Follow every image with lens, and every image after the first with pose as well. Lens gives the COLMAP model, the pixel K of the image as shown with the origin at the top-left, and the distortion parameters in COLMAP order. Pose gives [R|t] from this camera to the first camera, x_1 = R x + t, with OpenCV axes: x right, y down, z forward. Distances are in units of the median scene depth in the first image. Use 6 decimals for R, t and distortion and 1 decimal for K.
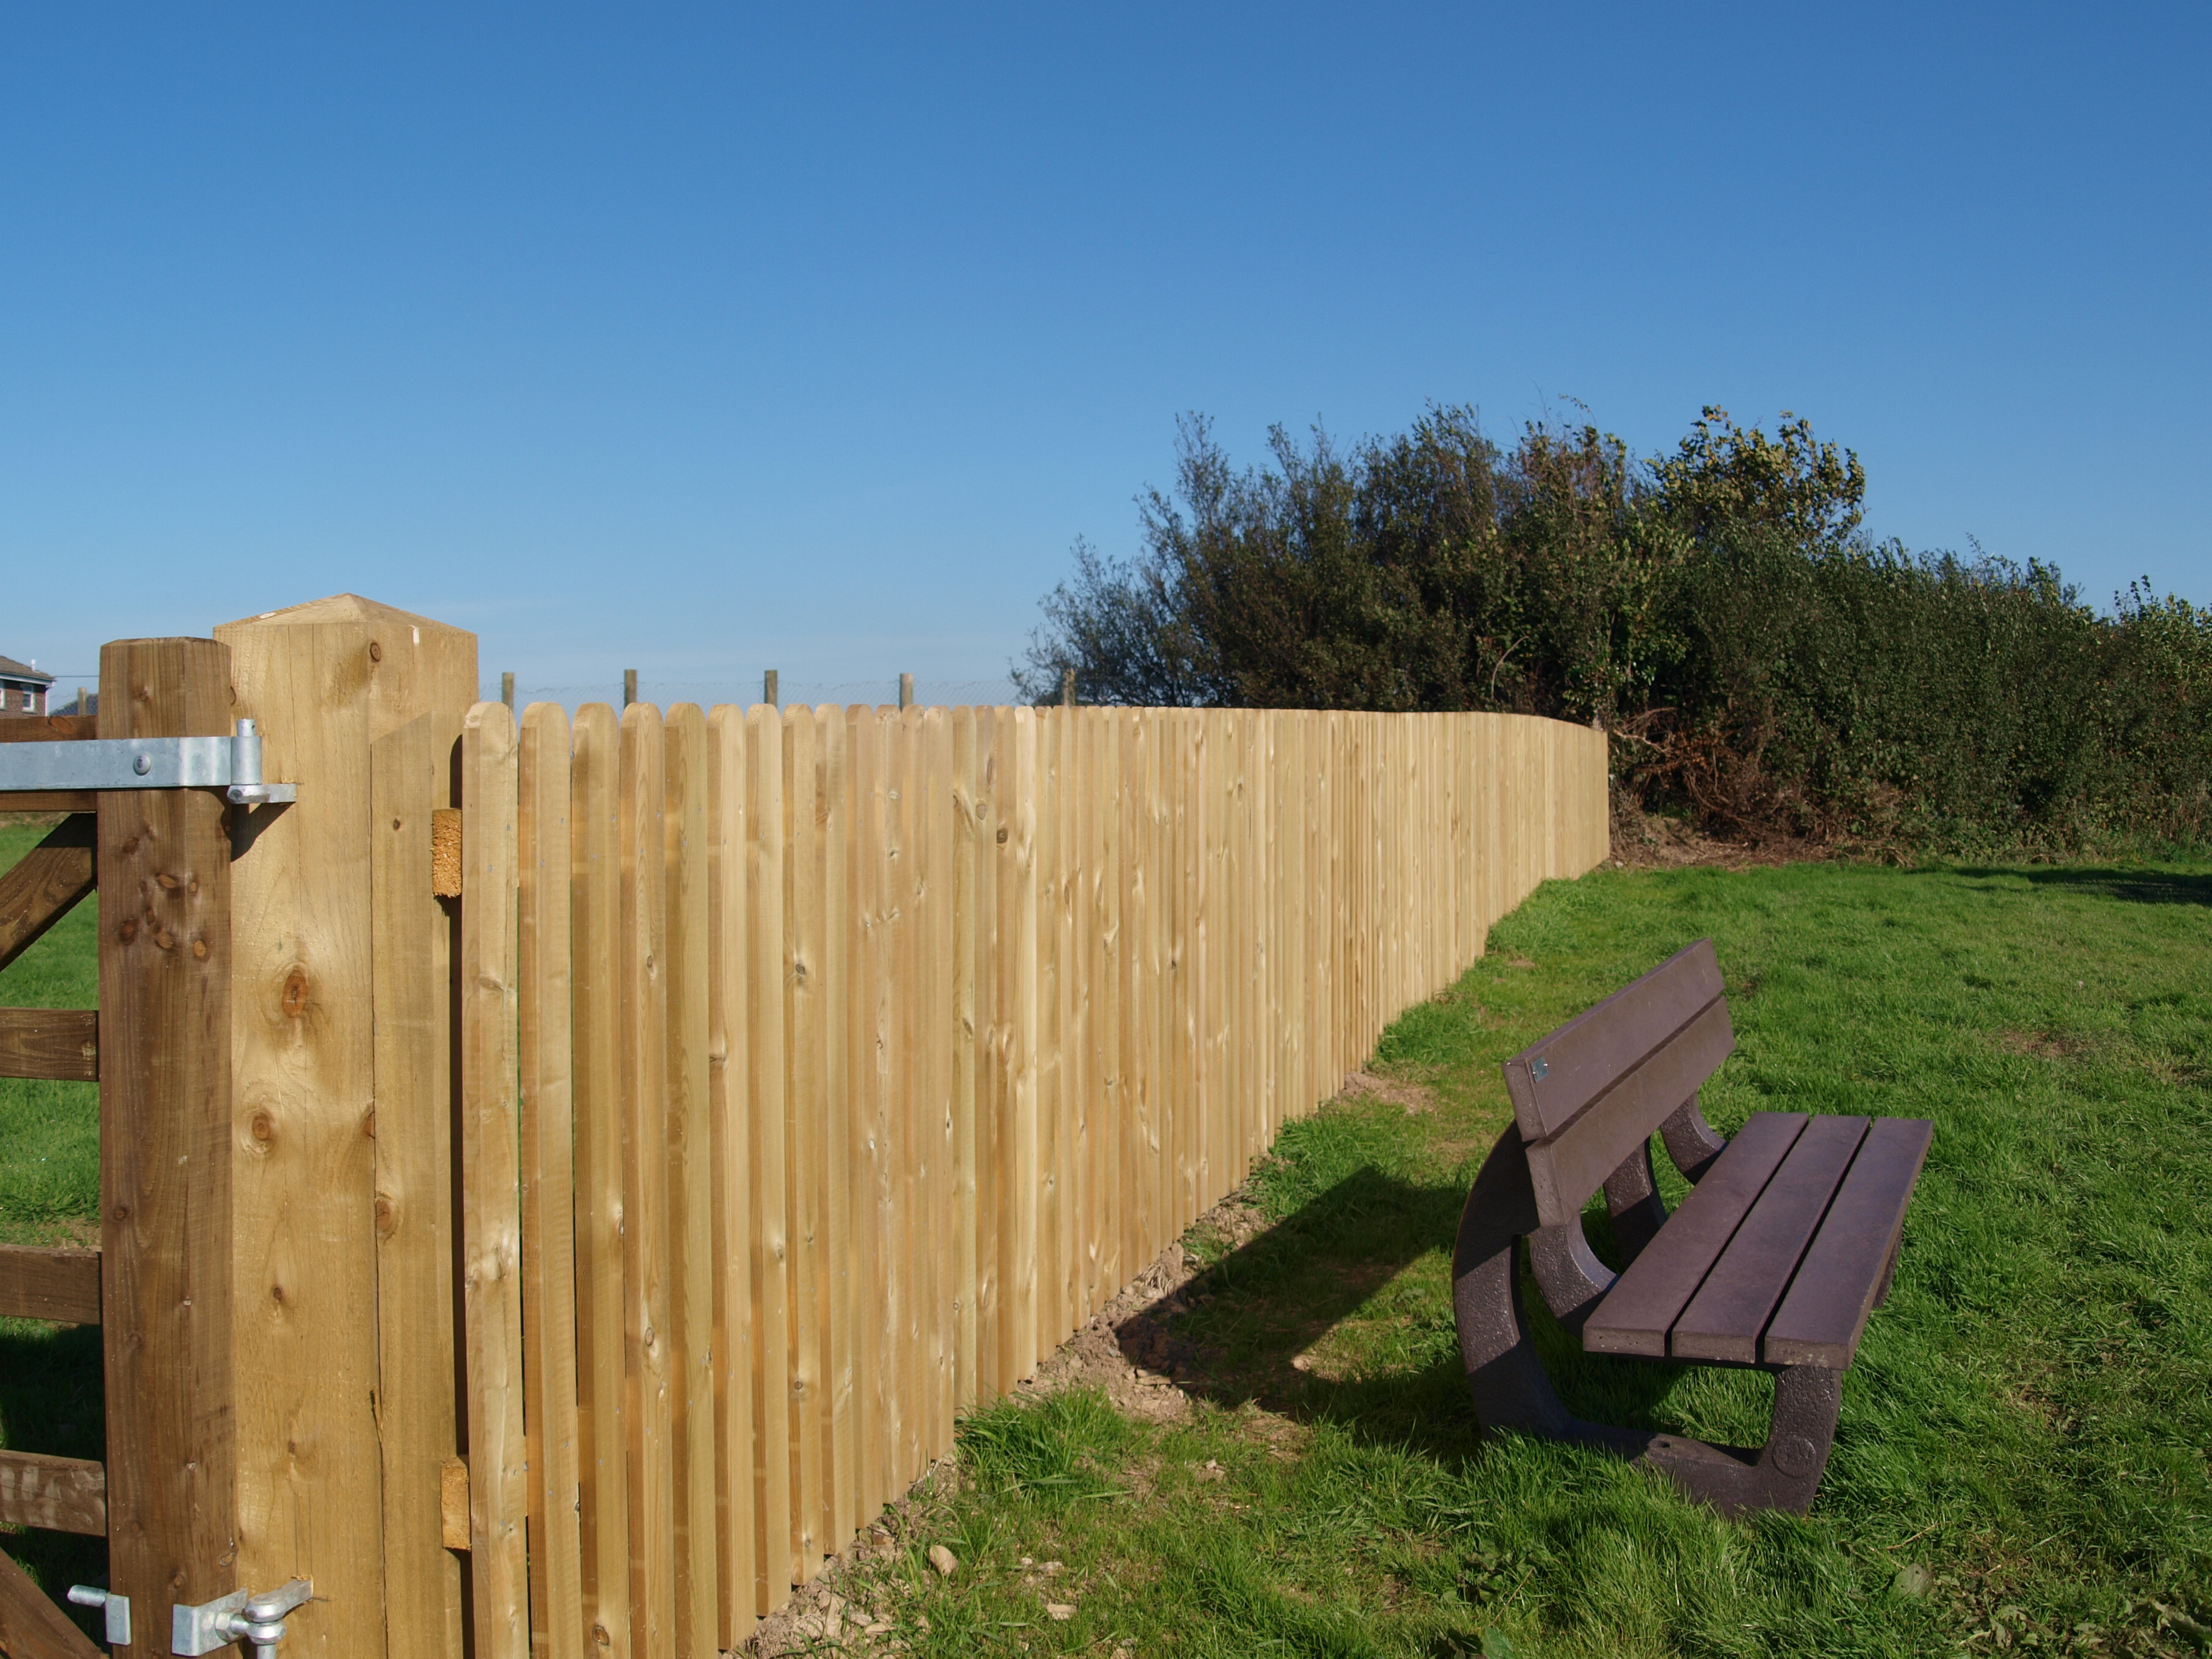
lens RADIAL K [[2220.0, 0, 1106.0], [0, 2220.0, 829.5], [0, 0, 1]] dist [-0.116160, 0.031864]
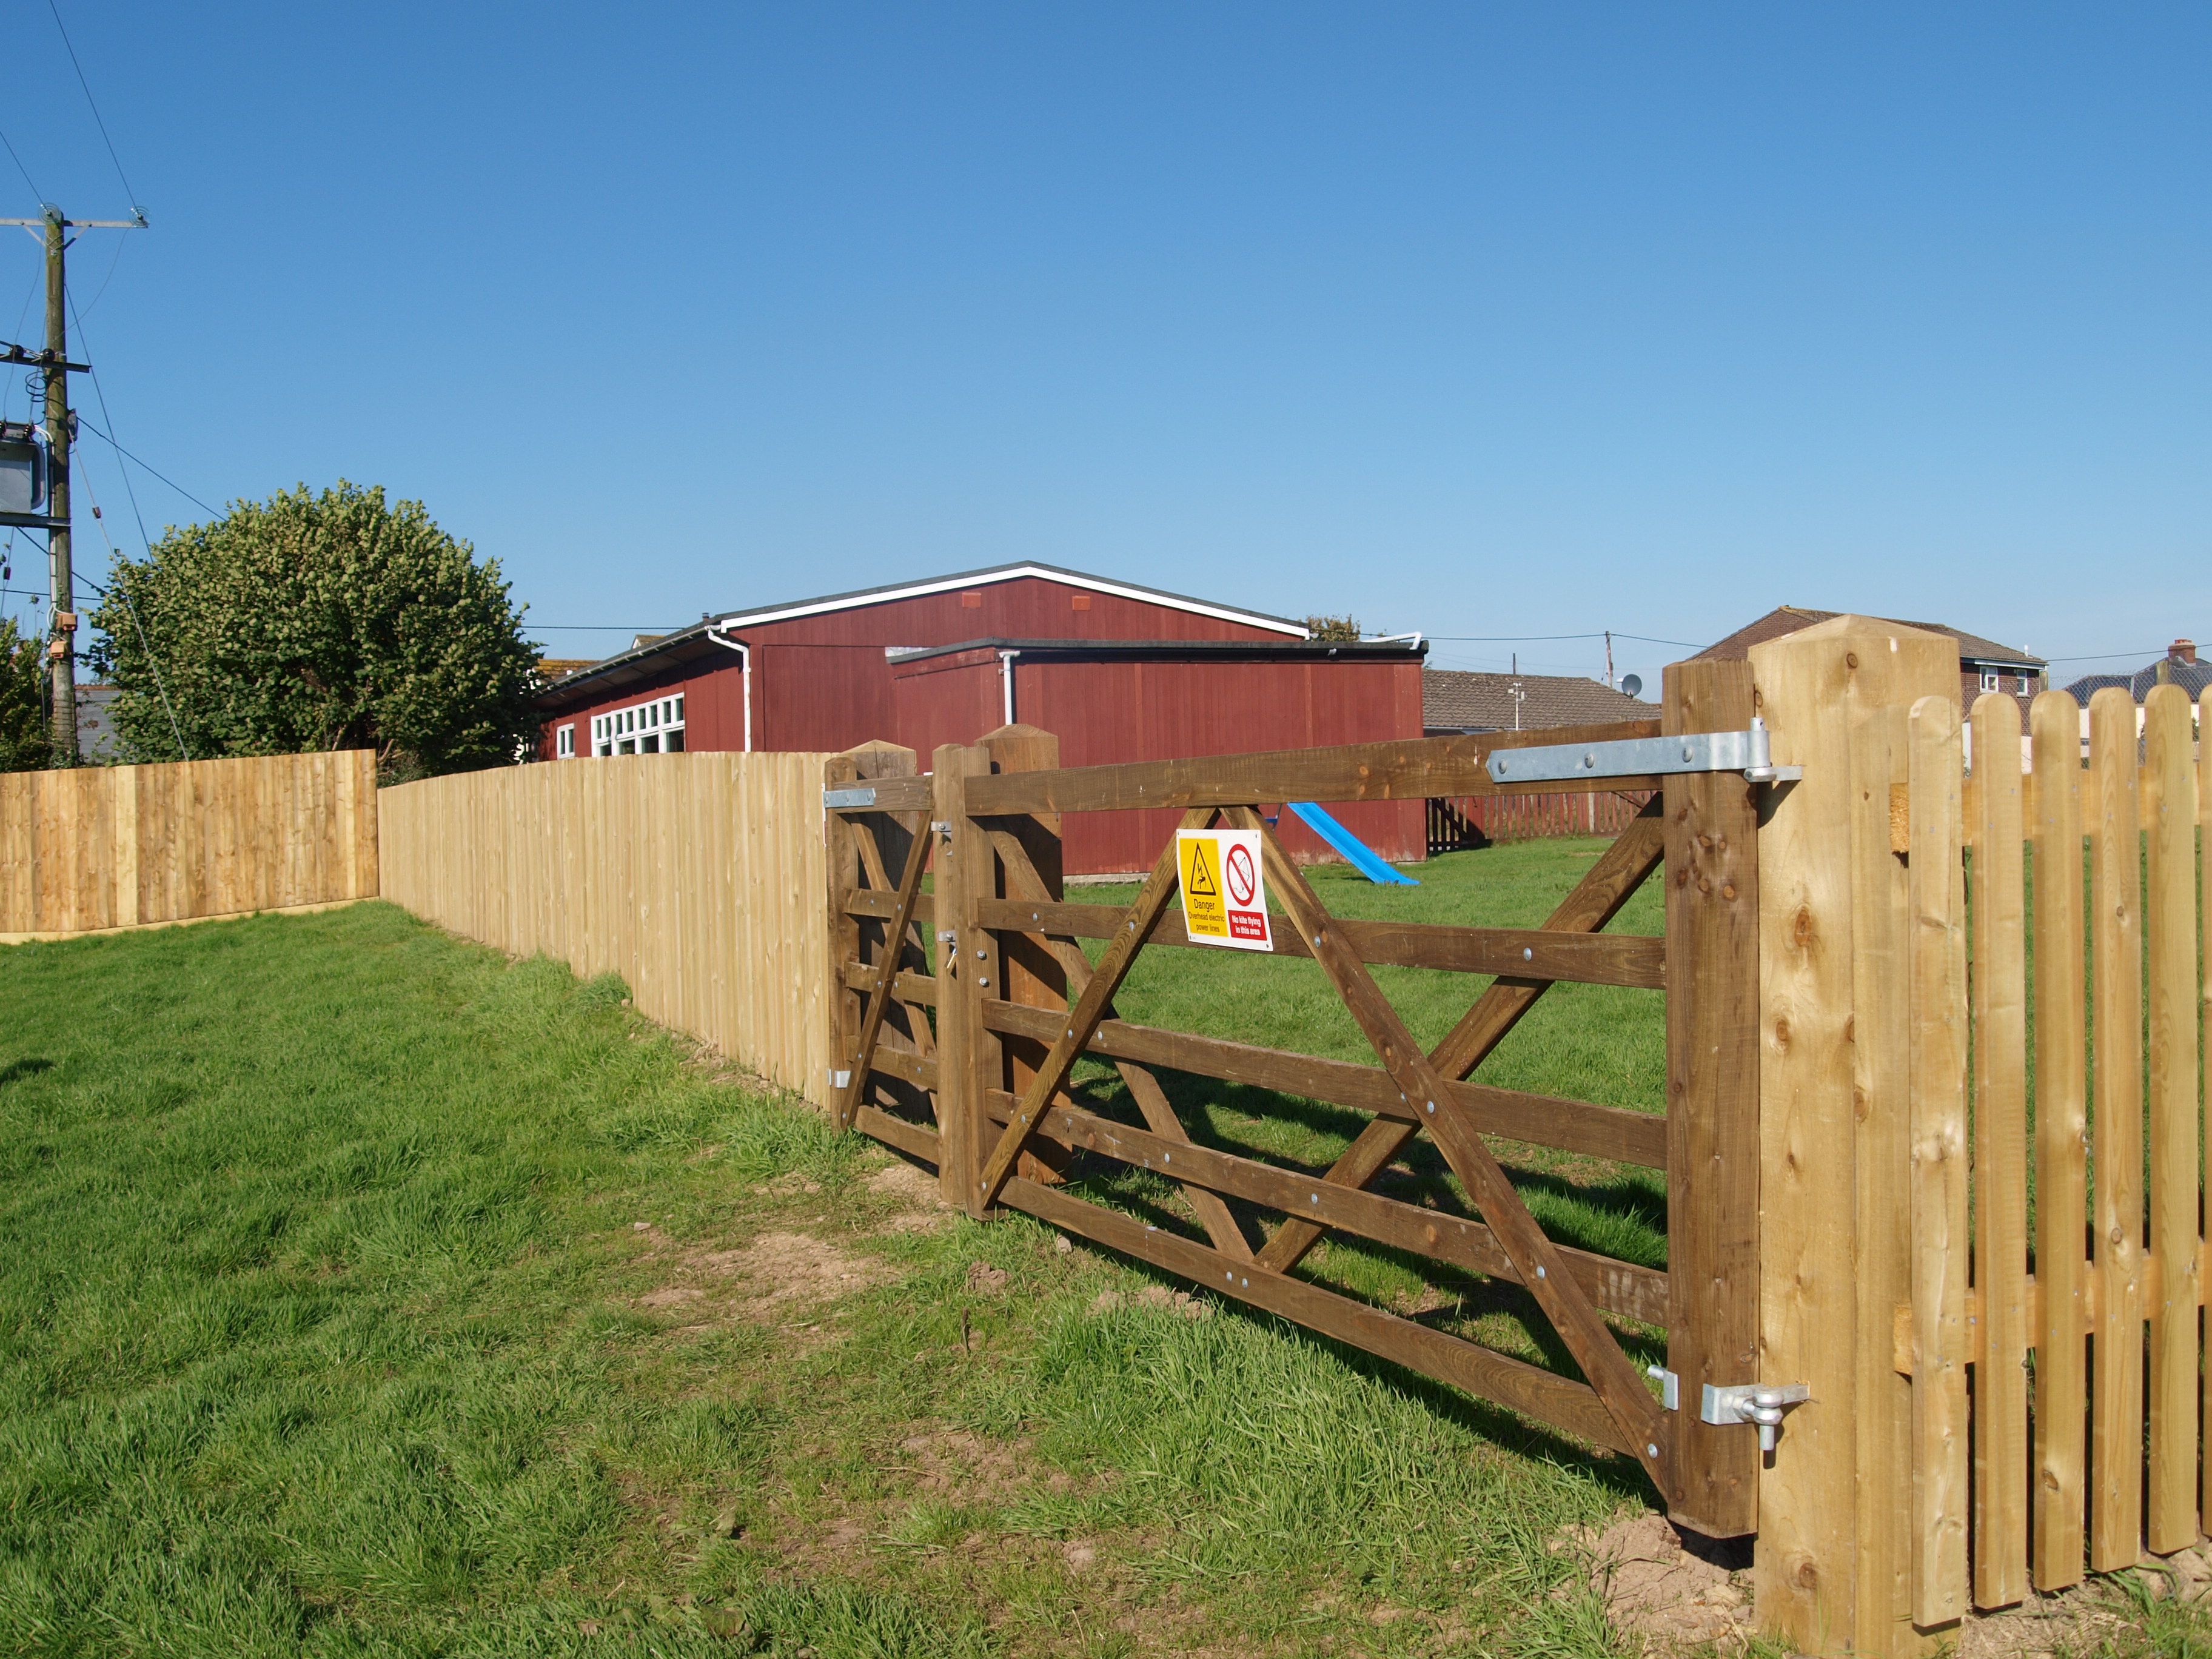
lens RADIAL K [[2220.0, 0, 1106.0], [0, 2220.0, 829.5], [0, 0, 1]] dist [-0.116160, 0.031864]
pose [[0.647156, -0.005915, -0.762334, 0.357001], [0.012683, 0.999915, 0.003009, 0.007822], [0.762252, -0.011616, 0.647176, -0.156558]]
